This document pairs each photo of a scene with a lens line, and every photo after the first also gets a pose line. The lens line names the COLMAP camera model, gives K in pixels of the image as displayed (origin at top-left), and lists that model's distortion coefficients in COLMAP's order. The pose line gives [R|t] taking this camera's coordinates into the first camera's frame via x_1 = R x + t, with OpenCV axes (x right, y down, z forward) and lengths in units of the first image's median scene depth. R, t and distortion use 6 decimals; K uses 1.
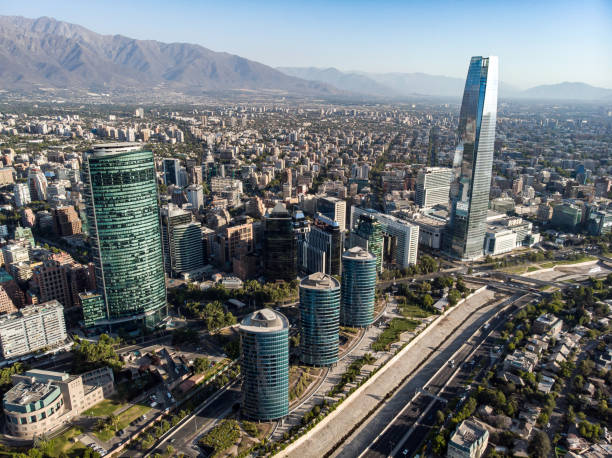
lens RADIAL K [[451.9, 0, 306.0], [0, 451.9, 229.0], [0, 0, 1]] dist [-0.014996, 0.008661]
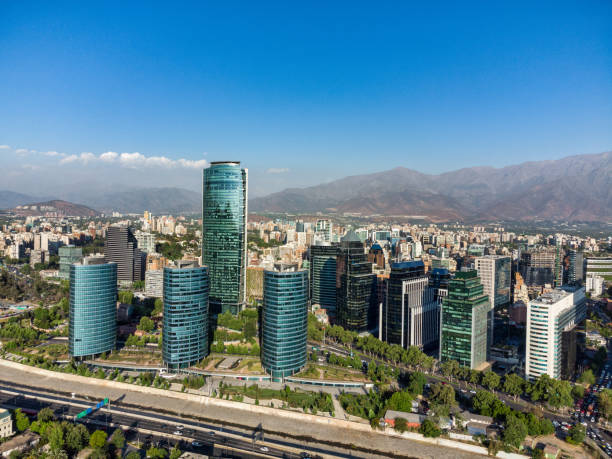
lens RADIAL K [[454.1, 0, 302.2], [0, 454.1, 230.8], [0, 0, 1]] dist [0.010510, 0.000626]
pose [[0.334644, 0.007412, -0.942315, 0.455318], [-0.284742, 0.954022, -0.093616, 0.028857], [0.898296, 0.299645, 0.321369, 0.410920]]
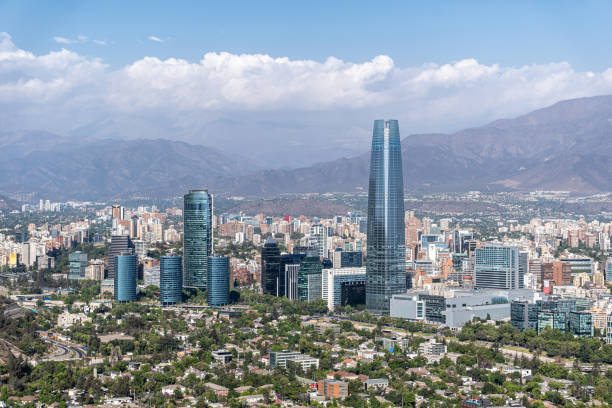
lens RADIAL K [[1147.9, 0, 306.0], [0, 1147.9, 204.0], [0, 0, 1]] dist [0.003312, 0.008861]
pose [[0.190813, -0.020949, -0.981403, 2.177831], [-0.282216, 0.956392, -0.075286, 0.048325], [0.940183, 0.291333, 0.176580, 0.291059]]
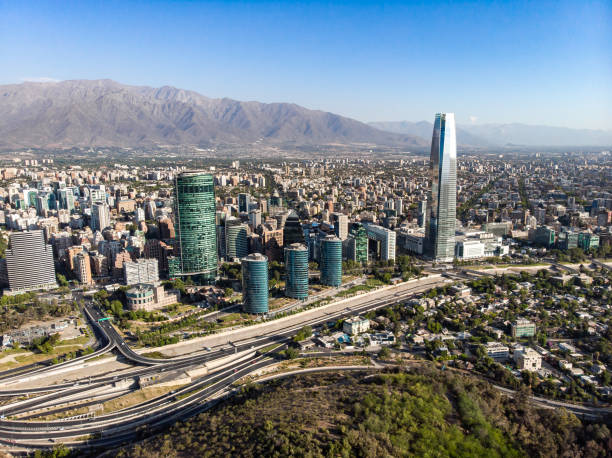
lens RADIAL K [[451.9, 0, 306.0], [0, 451.9, 229.0], [0, 0, 1]] dist [-0.014996, 0.008661]
pose [[0.979407, 0.017422, -0.201143, 0.187304], [-0.039988, 0.993272, -0.108680, 0.107016], [0.197896, 0.114485, 0.973514, -0.305975]]
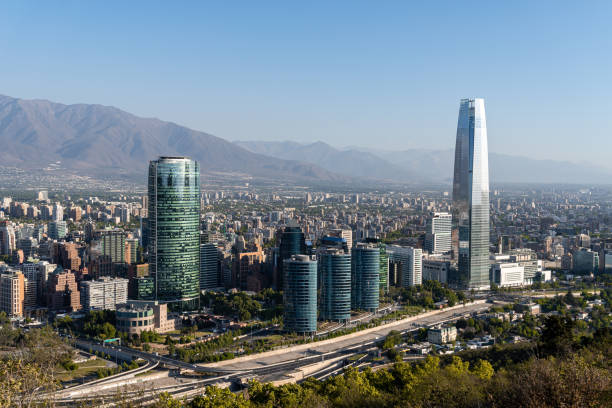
lens RADIAL K [[760.1, 0, 306.0], [0, 760.1, 204.0], [0, 0, 1]] dist [0.003851, 0.012435]
pose [[0.999310, -0.002525, 0.037052, -0.062376], [0.012092, 0.965447, -0.260320, 0.254571], [-0.035114, 0.260589, 0.964811, -0.532872]]
